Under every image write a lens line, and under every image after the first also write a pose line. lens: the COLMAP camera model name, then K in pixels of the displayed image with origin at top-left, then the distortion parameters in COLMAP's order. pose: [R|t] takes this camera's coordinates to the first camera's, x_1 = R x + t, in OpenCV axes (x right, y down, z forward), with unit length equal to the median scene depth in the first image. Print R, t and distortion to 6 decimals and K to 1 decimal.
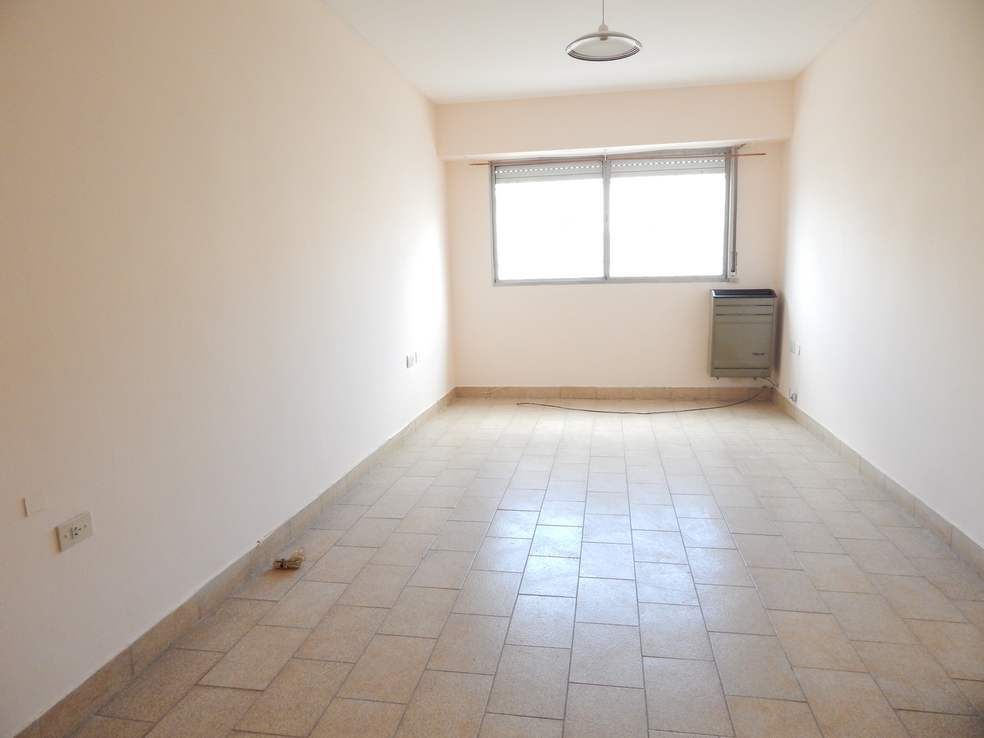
lens RADIAL K [[639.8, 0, 488.6], [0, 639.8, 366.6], [0, 0, 1]] dist [-0.003194, -0.007426]
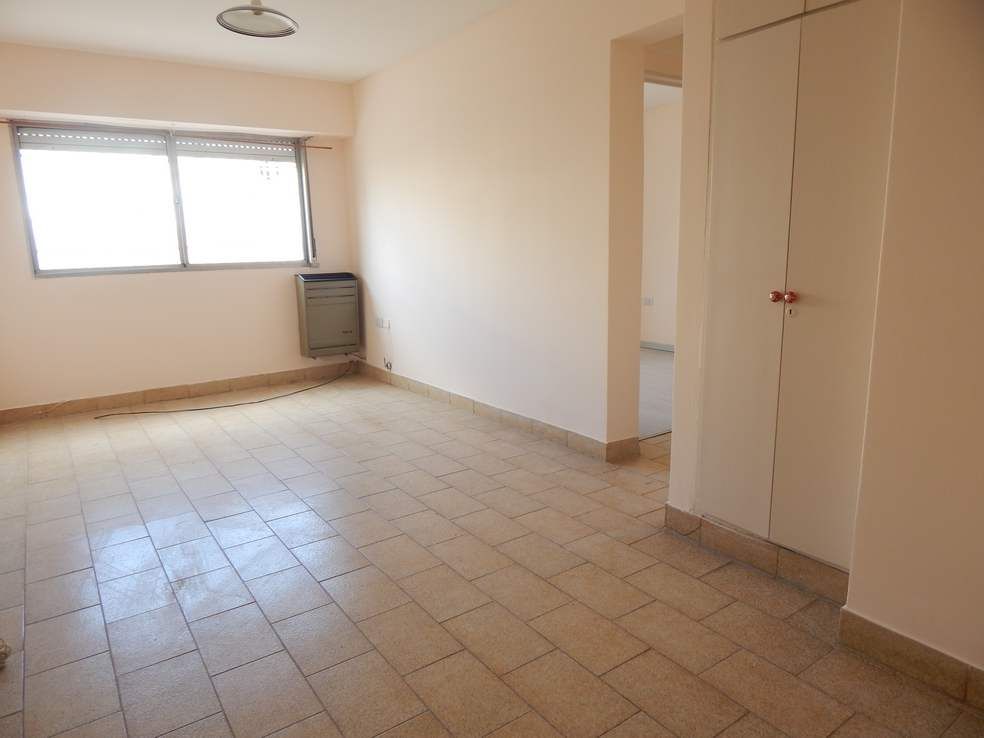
lens RADIAL K [[639.8, 0, 488.6], [0, 639.8, 366.6], [0, 0, 1]] dist [-0.003194, -0.007426]
pose [[0.704856, -0.126178, 0.698038, -0.178343], [0.115588, 0.991330, 0.062477, -0.001007], [-0.699869, 0.036648, 0.713330, 0.046810]]
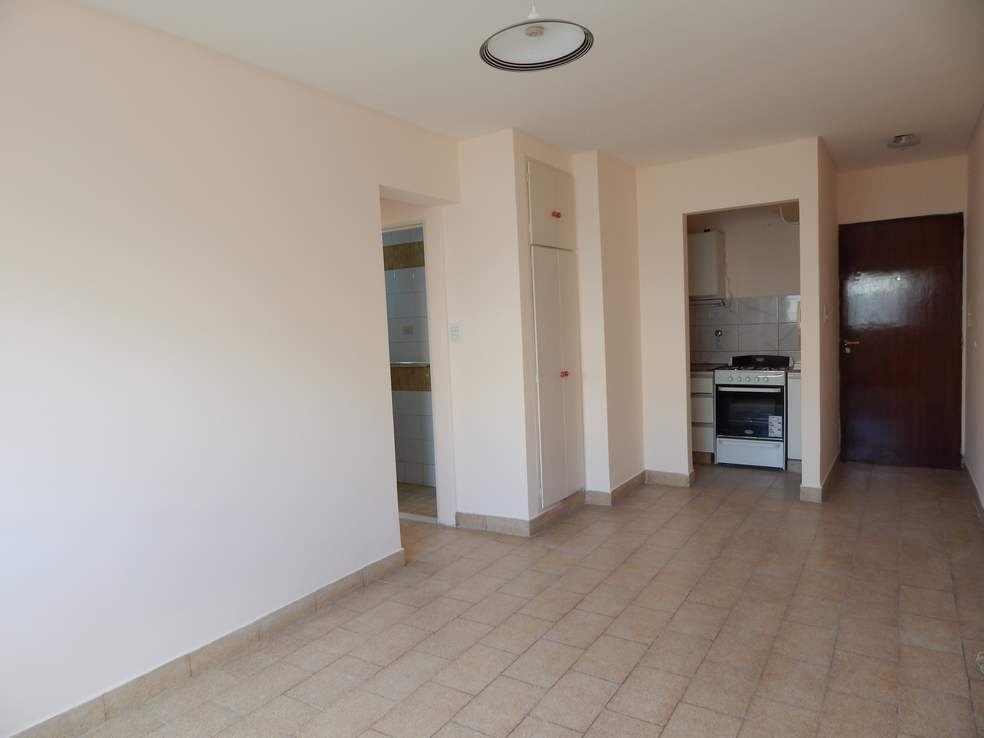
lens RADIAL K [[639.8, 0, 488.6], [0, 639.8, 366.6], [0, 0, 1]] dist [-0.003194, -0.007426]
pose [[-0.917511, 0.039522, 0.395741, -0.014487], [0.128783, 0.970962, 0.201612, -0.178454], [-0.376281, 0.235946, -0.895959, 0.937117]]
